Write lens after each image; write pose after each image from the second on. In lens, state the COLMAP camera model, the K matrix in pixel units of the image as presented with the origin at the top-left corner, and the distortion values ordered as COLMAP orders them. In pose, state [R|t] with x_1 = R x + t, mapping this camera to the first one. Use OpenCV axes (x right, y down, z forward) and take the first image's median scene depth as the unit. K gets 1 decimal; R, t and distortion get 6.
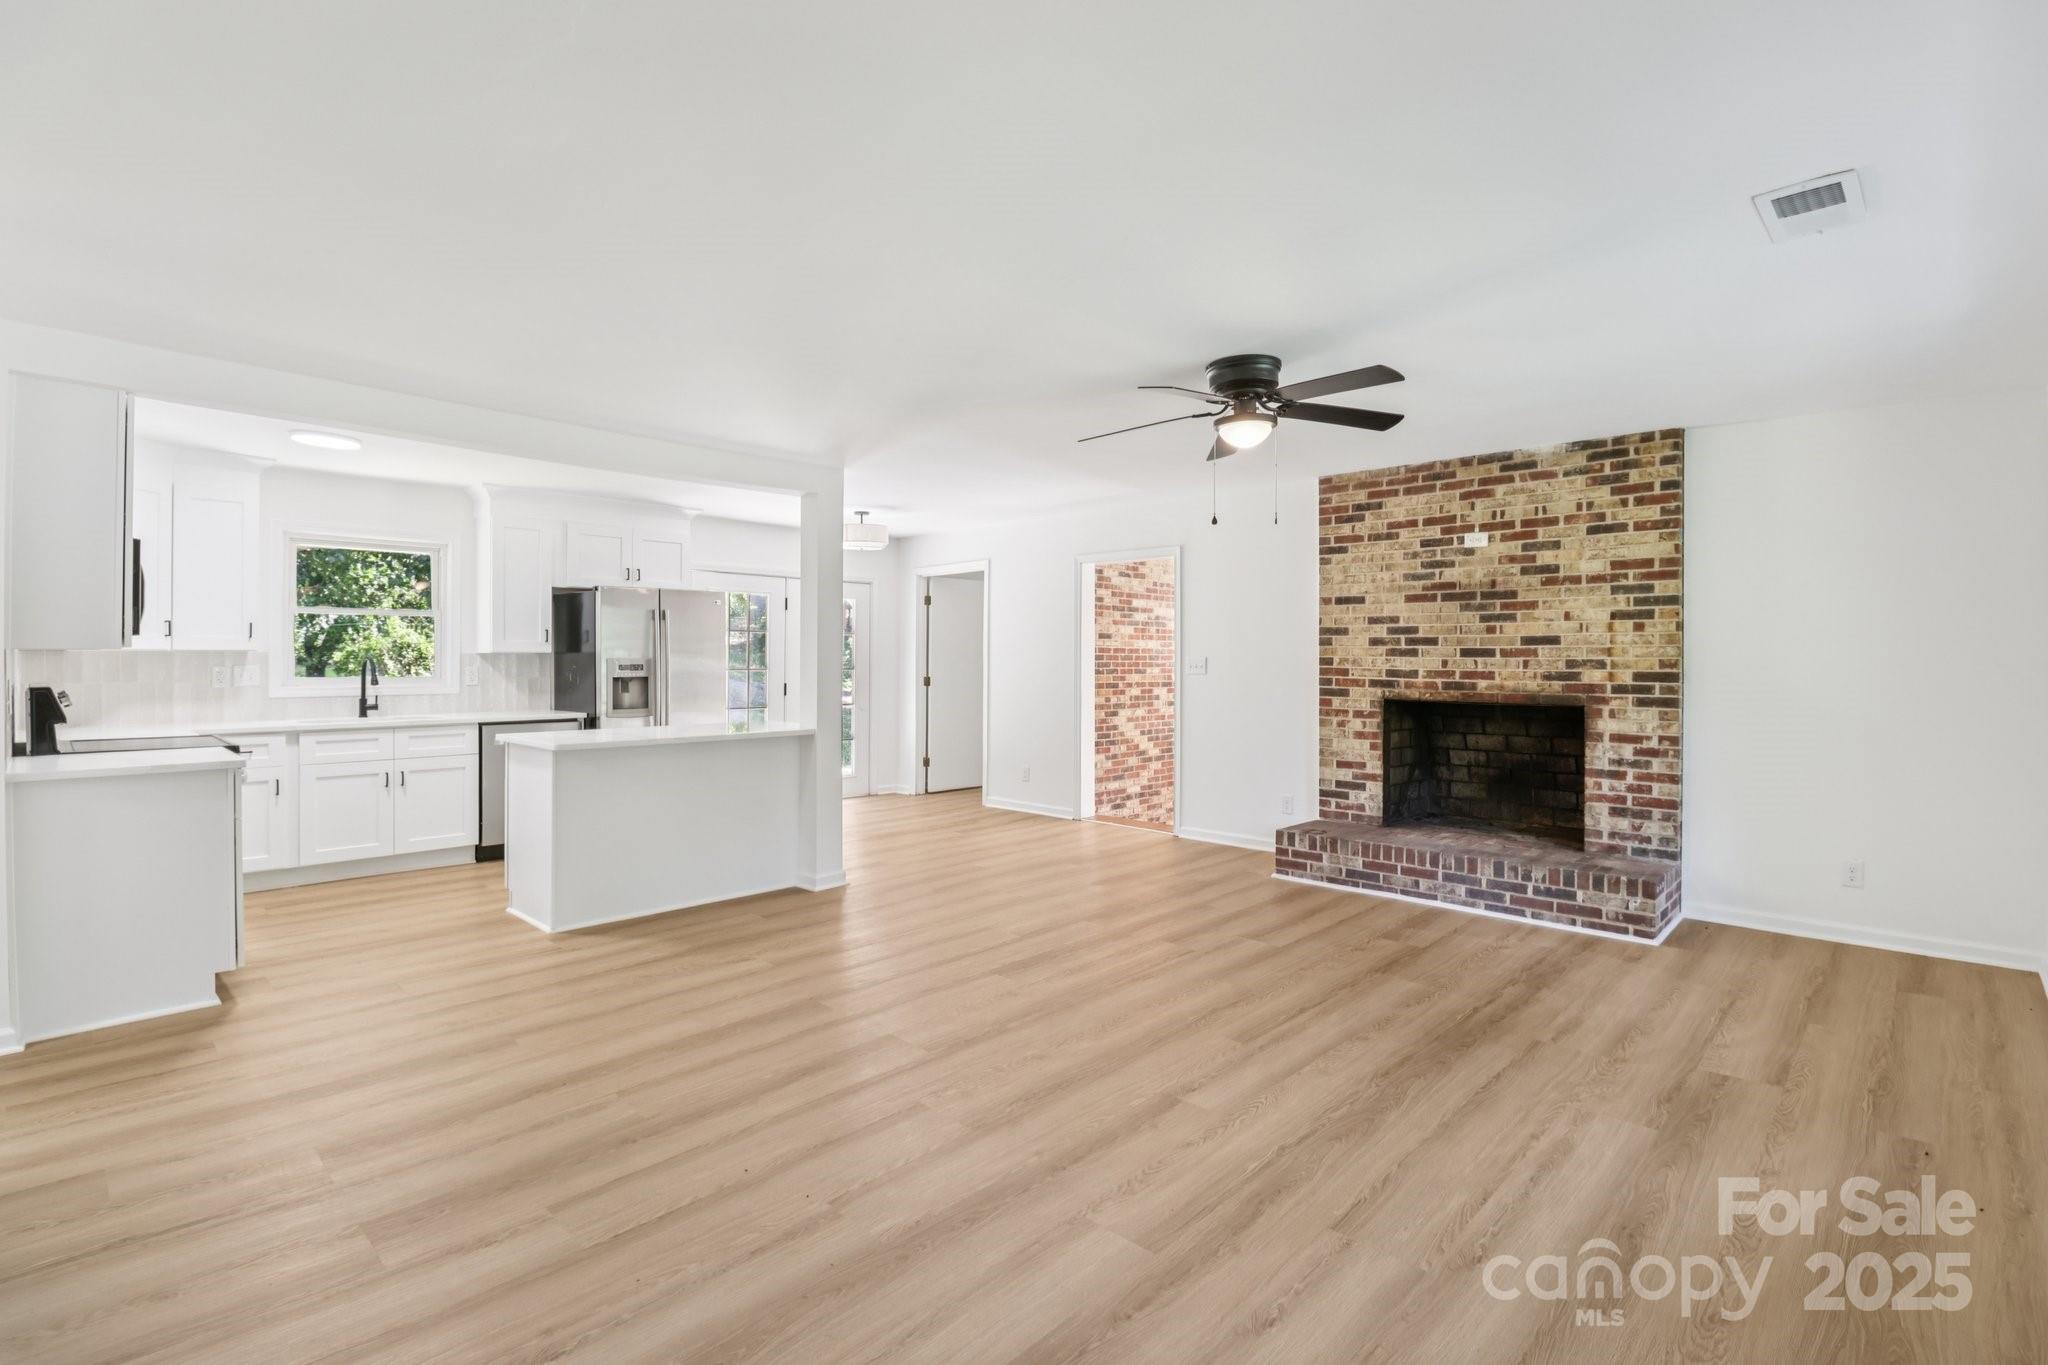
lens RADIAL K [[954.5, 0, 1026.9], [0, 954.5, 657.8], [0, 0, 1]] dist [-0.002079, -0.011226]
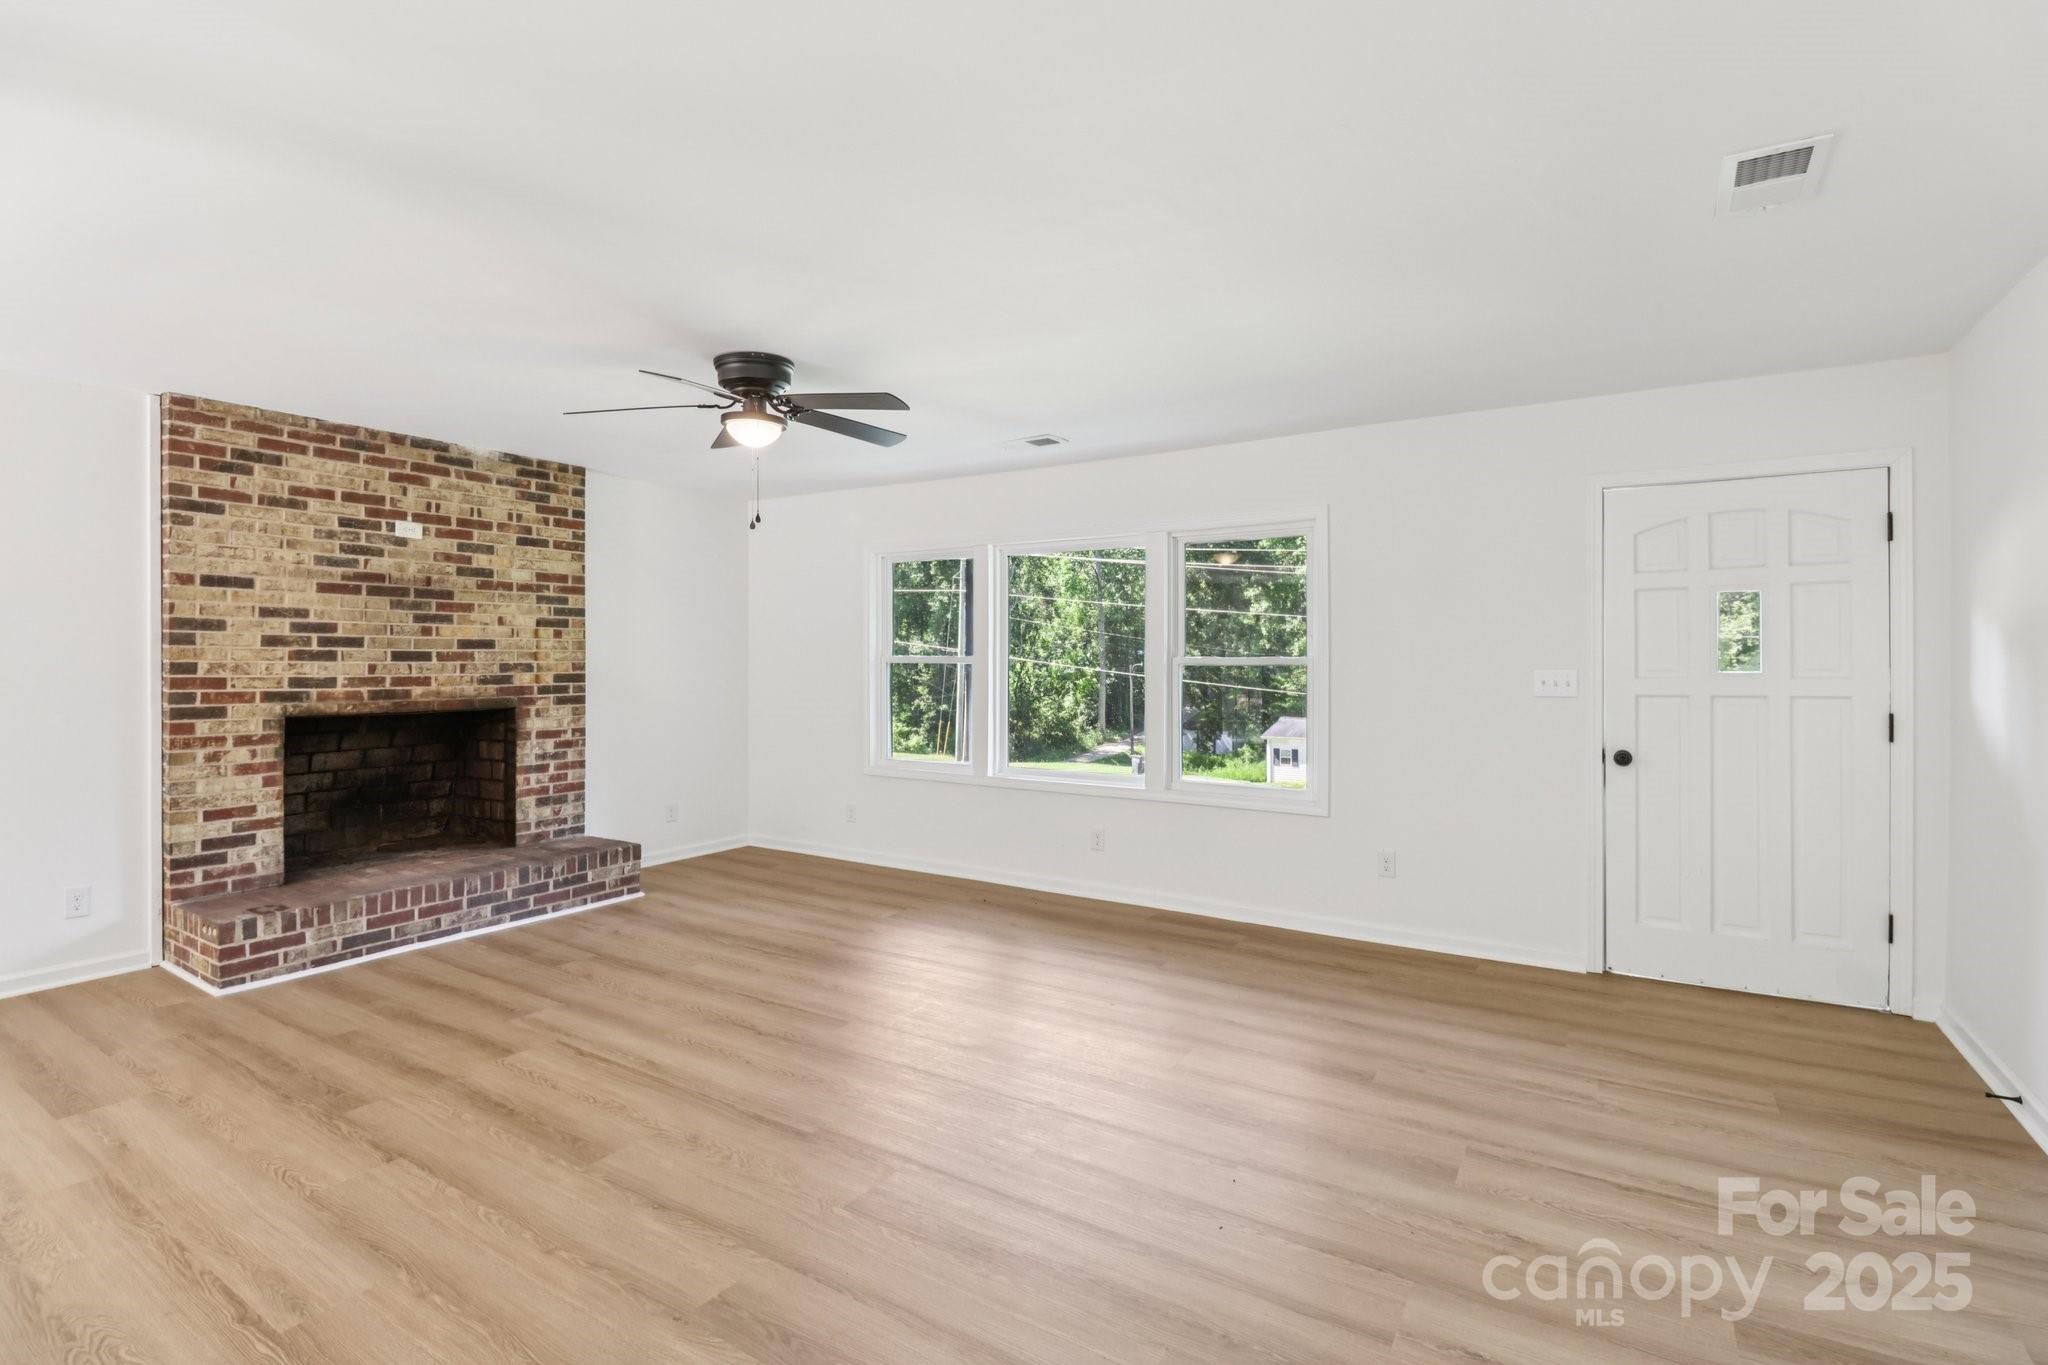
lens RADIAL K [[954.5, 0, 1026.9], [0, 954.5, 657.8], [0, 0, 1]] dist [-0.002079, -0.011226]
pose [[-0.203368, 0.000556, 0.979102, -0.539552], [0.000816, 1.000000, -0.000399, -0.003229], [-0.979102, 0.000718, -0.203368, 0.639658]]
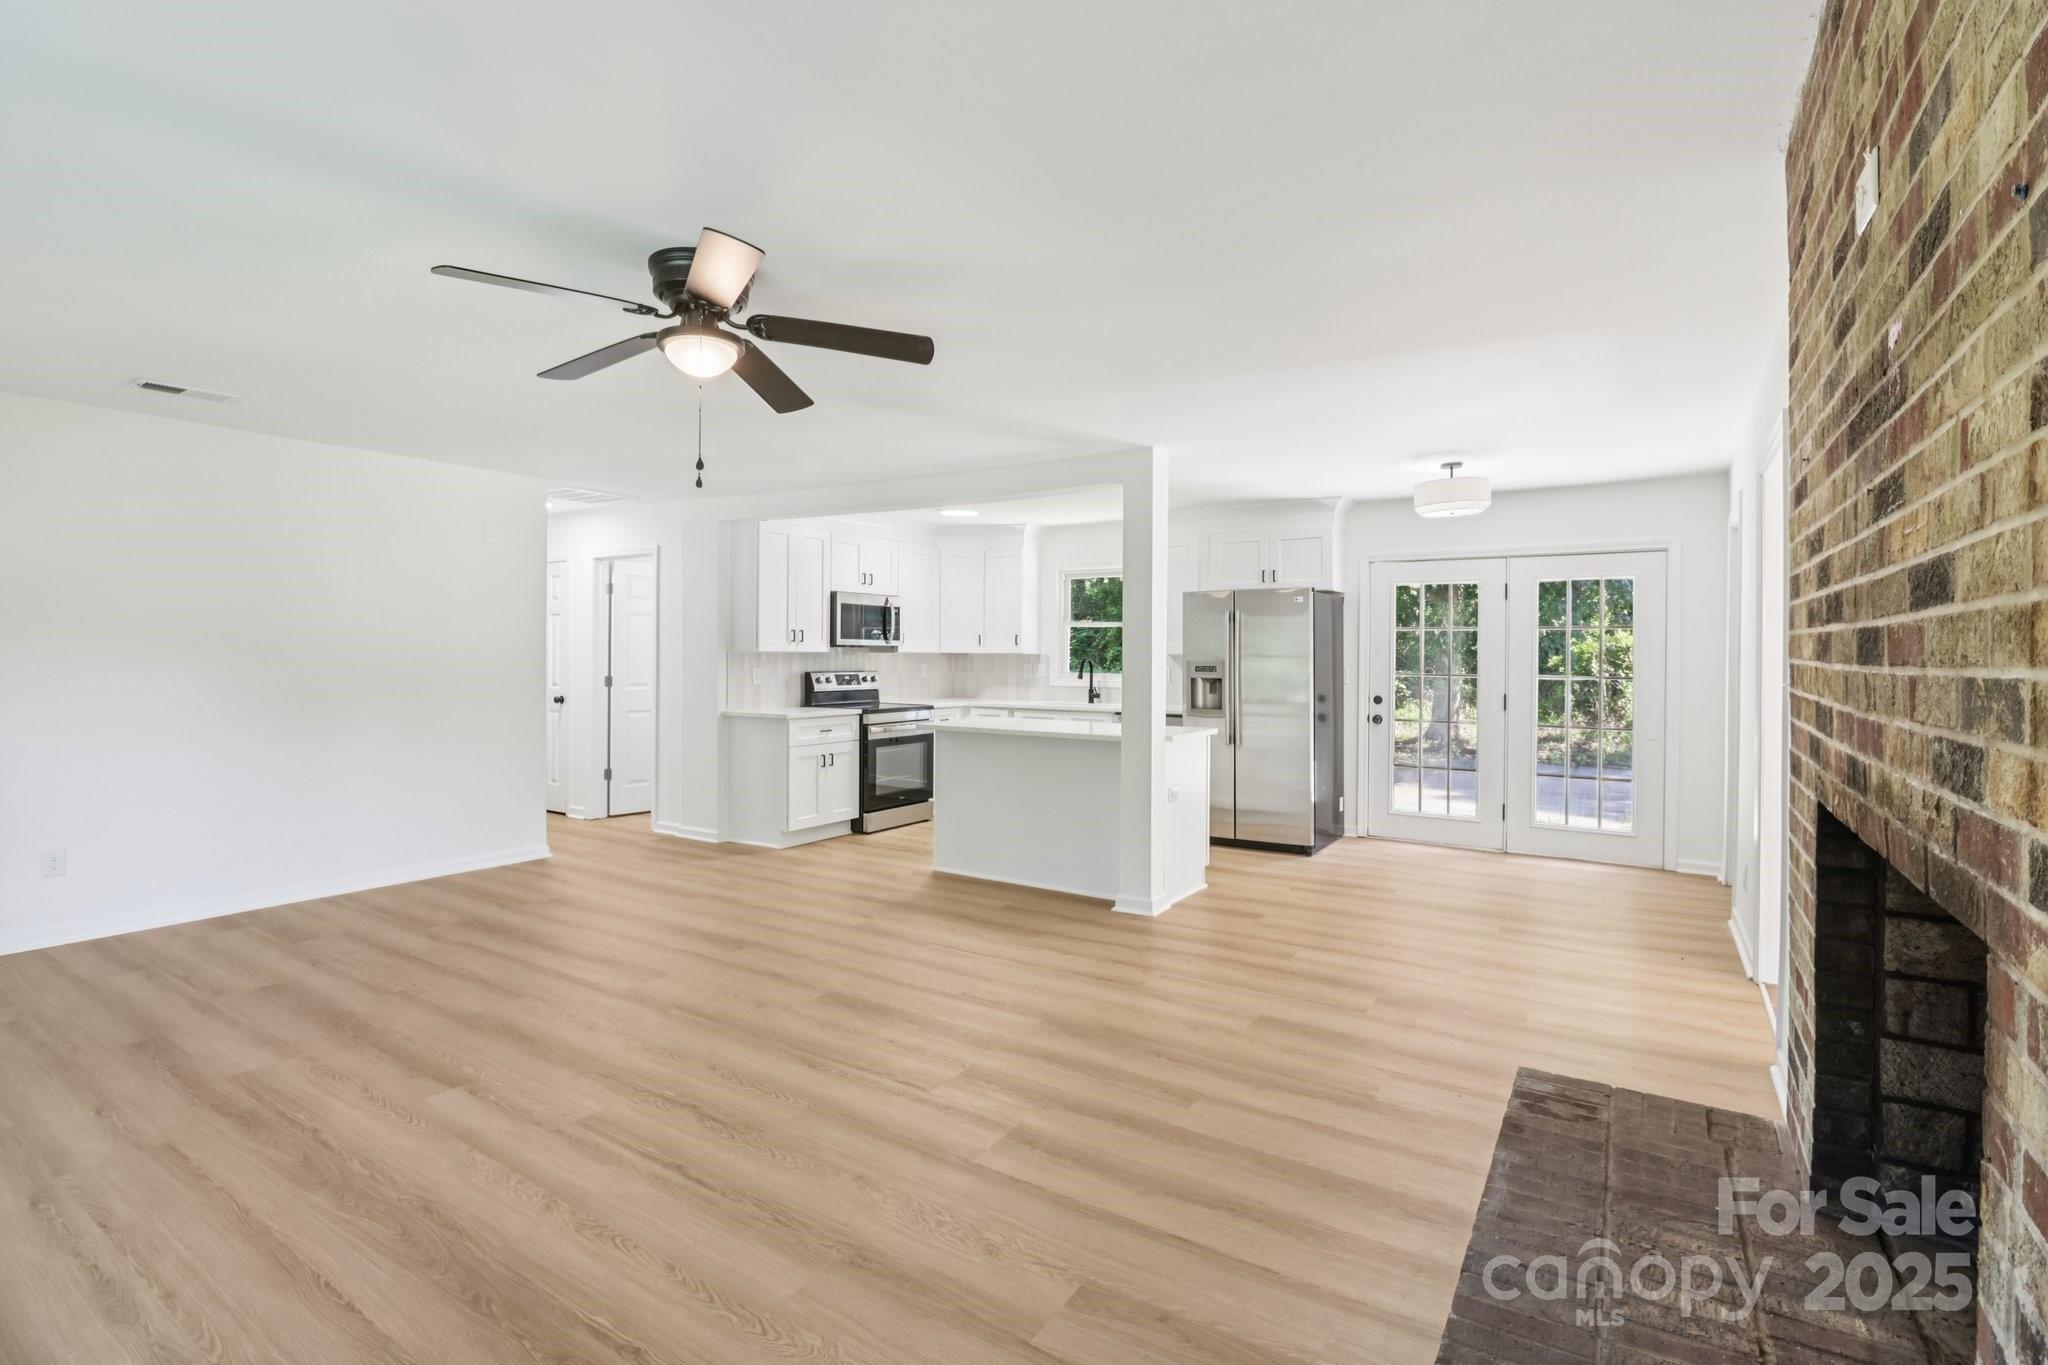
lens RADIAL K [[954.5, 0, 1026.9], [0, 954.5, 657.8], [0, 0, 1]] dist [-0.002079, -0.011226]
pose [[0.185801, 0.001252, -0.982587, 0.695844], [-0.006921, 0.999976, -0.000034, -0.000340], [0.982563, 0.006807, 0.185805, 0.768894]]
